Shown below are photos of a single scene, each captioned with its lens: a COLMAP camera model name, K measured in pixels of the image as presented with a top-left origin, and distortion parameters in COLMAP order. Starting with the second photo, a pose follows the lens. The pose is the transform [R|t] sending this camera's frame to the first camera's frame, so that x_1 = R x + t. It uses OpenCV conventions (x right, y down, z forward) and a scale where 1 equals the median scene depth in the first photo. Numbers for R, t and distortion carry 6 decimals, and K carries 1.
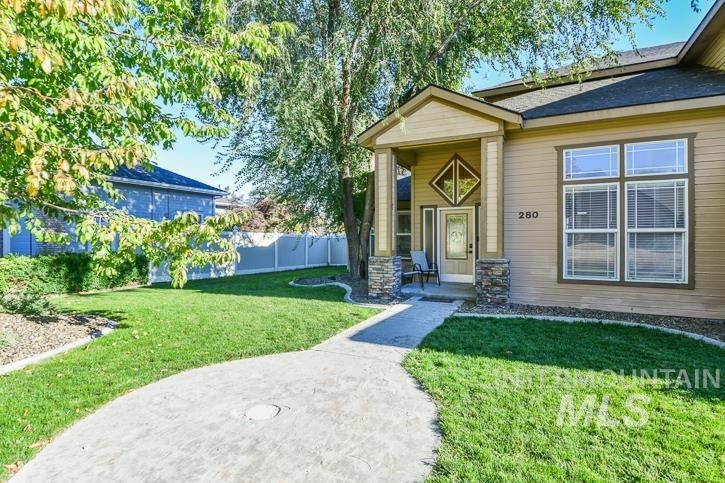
lens RADIAL K [[375.4, 0, 362.5], [0, 375.4, 241.5], [0, 0, 1]] dist [-0.001744, -0.000904]
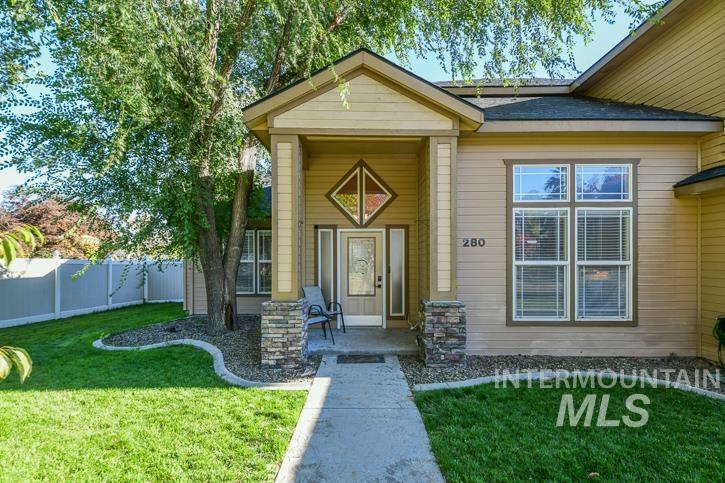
lens RADIAL K [[386.9, 0, 362.3], [0, 386.9, 259.8], [0, 0, 1]] dist [0.024303, -0.000365]
pose [[0.893054, 0.000277, 0.449950, -0.143401], [0.003152, 0.999971, -0.006872, -0.029670], [-0.449939, 0.007556, 0.893027, 0.381687]]
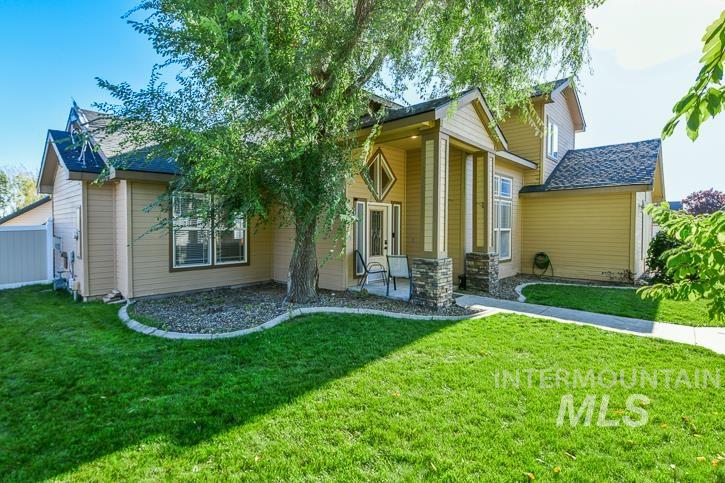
lens RADIAL K [[348.0, 0, 362.5], [0, 348.0, 241.5], [0, 0, 1]] dist [0.000287, 0.000036]
pose [[0.283693, -0.034041, 0.958311, -0.838551], [0.001365, 0.999383, 0.035096, -0.031047], [-0.958914, -0.008648, 0.283564, 1.038745]]
